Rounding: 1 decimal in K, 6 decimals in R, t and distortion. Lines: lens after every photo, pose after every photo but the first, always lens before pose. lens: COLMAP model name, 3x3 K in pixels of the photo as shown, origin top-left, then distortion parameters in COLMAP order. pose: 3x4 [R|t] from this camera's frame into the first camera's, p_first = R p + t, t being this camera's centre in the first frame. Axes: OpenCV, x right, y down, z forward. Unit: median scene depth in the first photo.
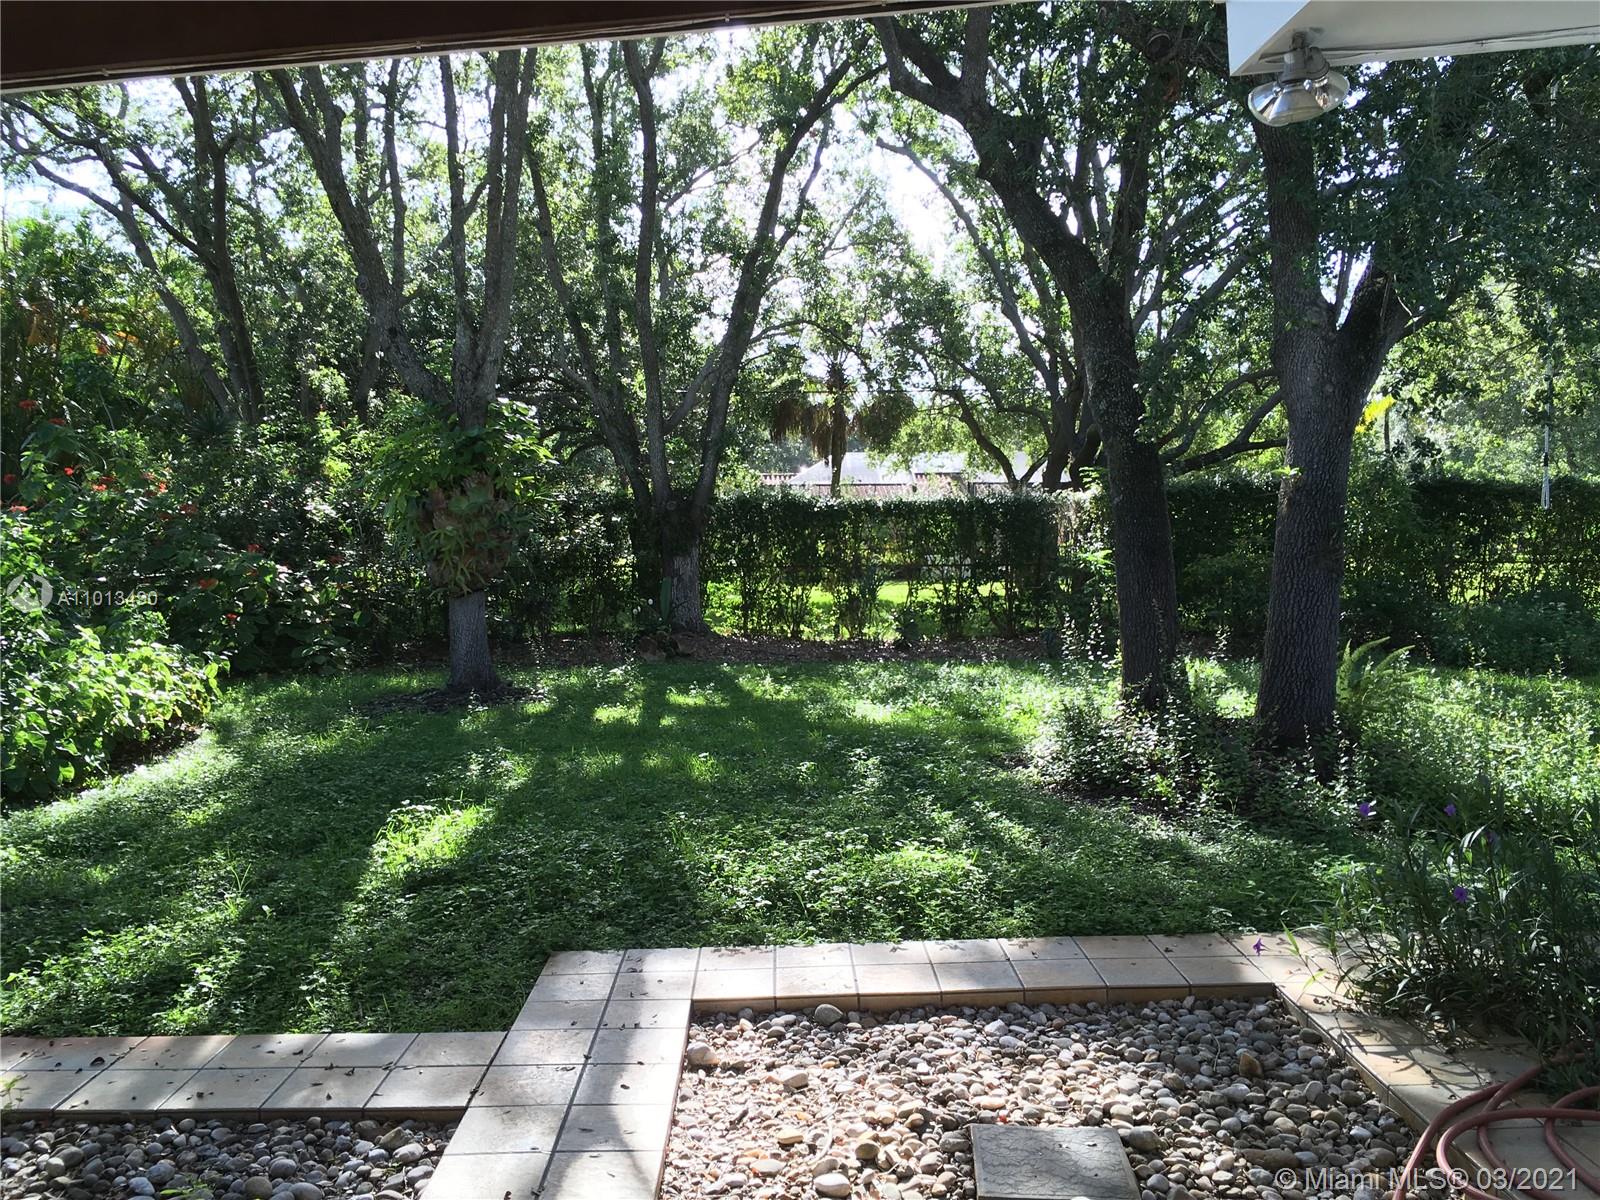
lens RADIAL K [[1358.1, 0, 800.0], [0, 1358.1, 600.0], [0, 0, 1]] dist [0.032256, -0.010450]
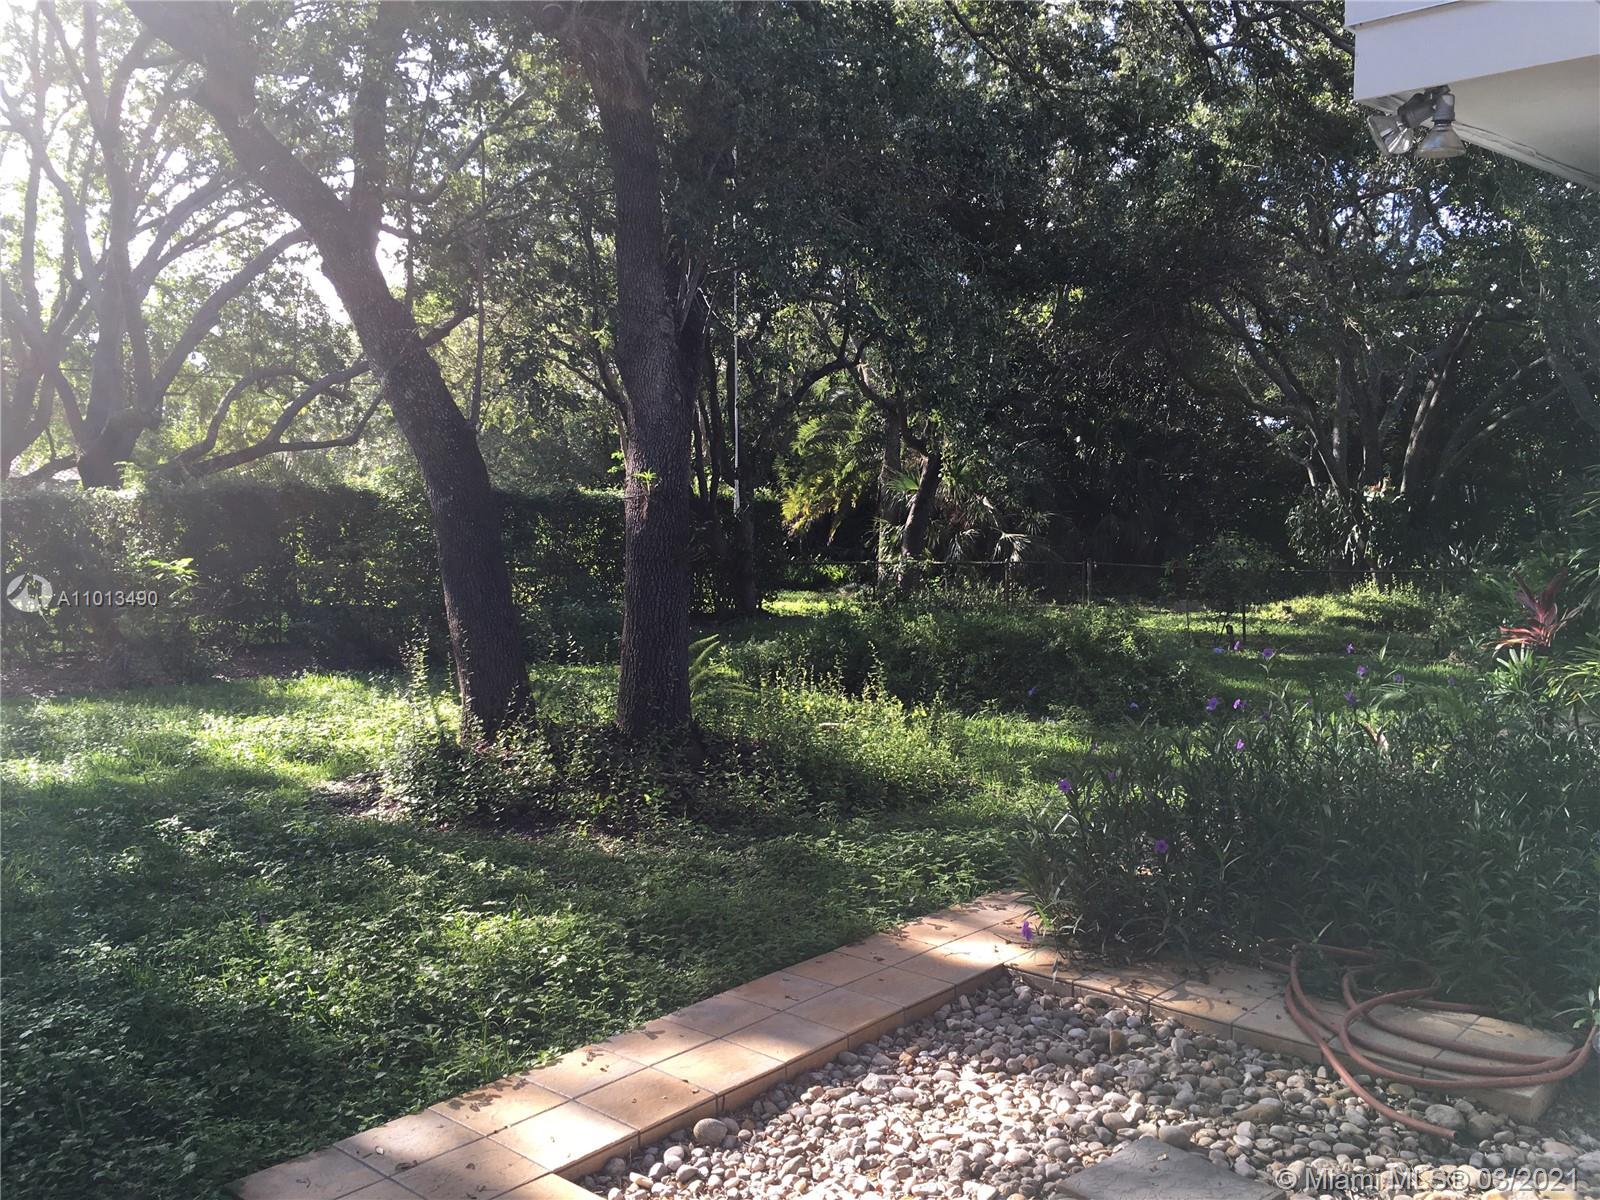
lens RADIAL K [[1358.1, 0, 800.0], [0, 1358.1, 600.0], [0, 0, 1]] dist [0.032256, -0.010450]
pose [[0.692744, -0.040888, 0.720024, -0.552809], [0.043298, 0.998949, 0.015070, -0.023755], [-0.719883, 0.020736, 0.693786, 0.418125]]
